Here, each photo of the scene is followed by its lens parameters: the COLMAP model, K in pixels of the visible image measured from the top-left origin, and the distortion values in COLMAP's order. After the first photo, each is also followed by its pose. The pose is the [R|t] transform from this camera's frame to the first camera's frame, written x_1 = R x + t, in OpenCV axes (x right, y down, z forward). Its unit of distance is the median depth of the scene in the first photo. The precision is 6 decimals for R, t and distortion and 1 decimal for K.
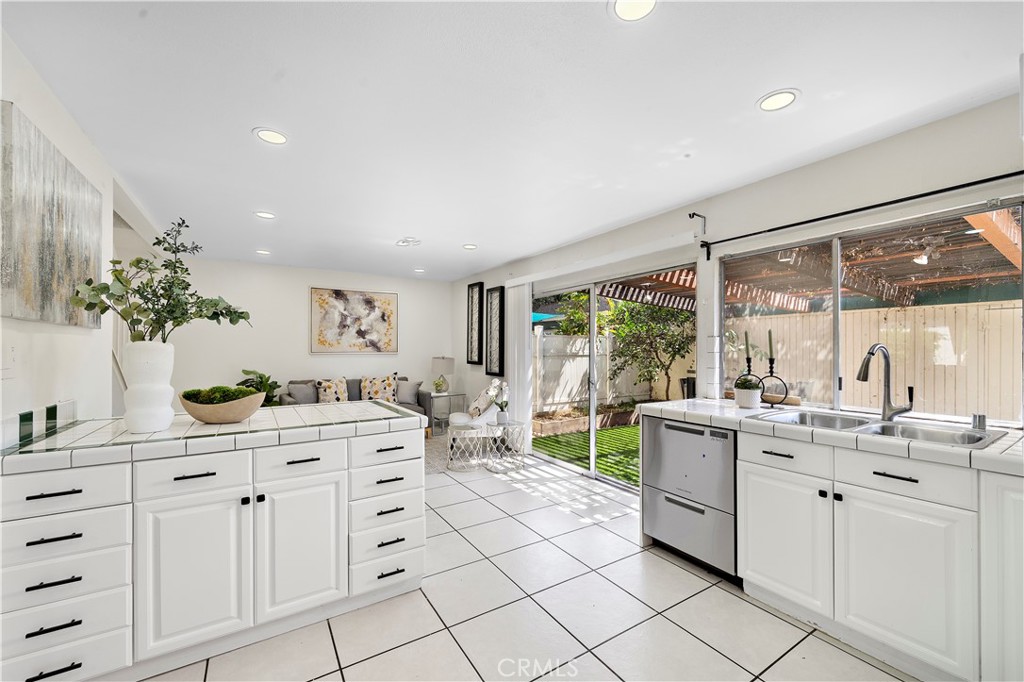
lens RADIAL K [[415.4, 0, 511.0], [0, 415.4, 345.8], [0, 0, 1]] dist [0.000402, 0.000026]
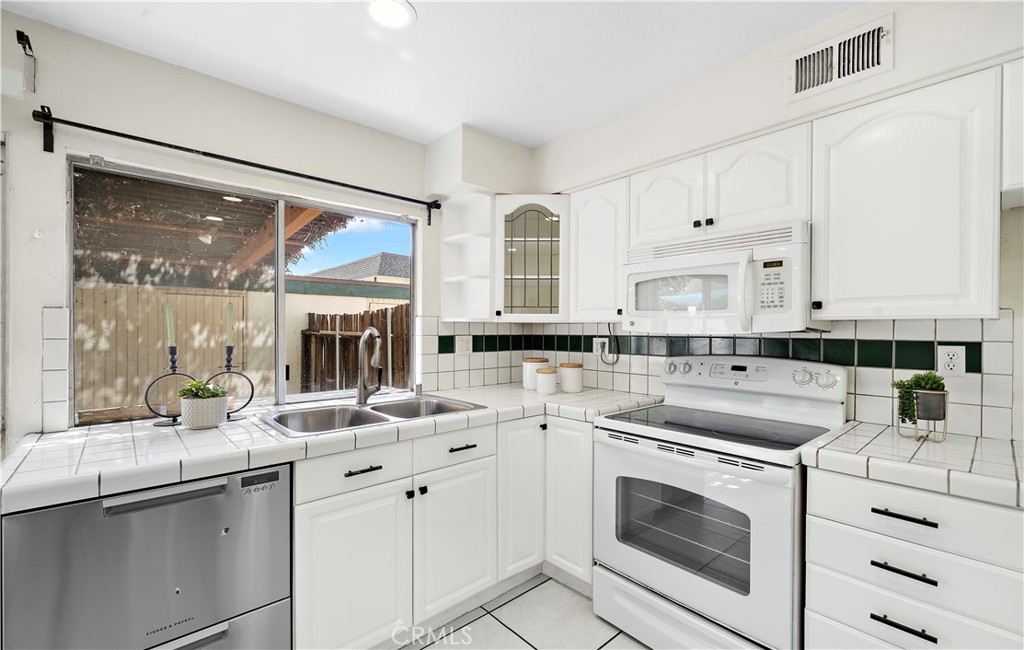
lens RADIAL K [[418.3, 0, 508.5], [0, 418.3, 332.5], [0, 0, 1]] dist [0.000103, 0.000161]
pose [[-0.169105, -0.005261, 0.985584, -0.188949], [-0.006976, 0.999967, 0.004141, 0.001822], [-0.985573, -0.006175, -0.169136, 1.017039]]
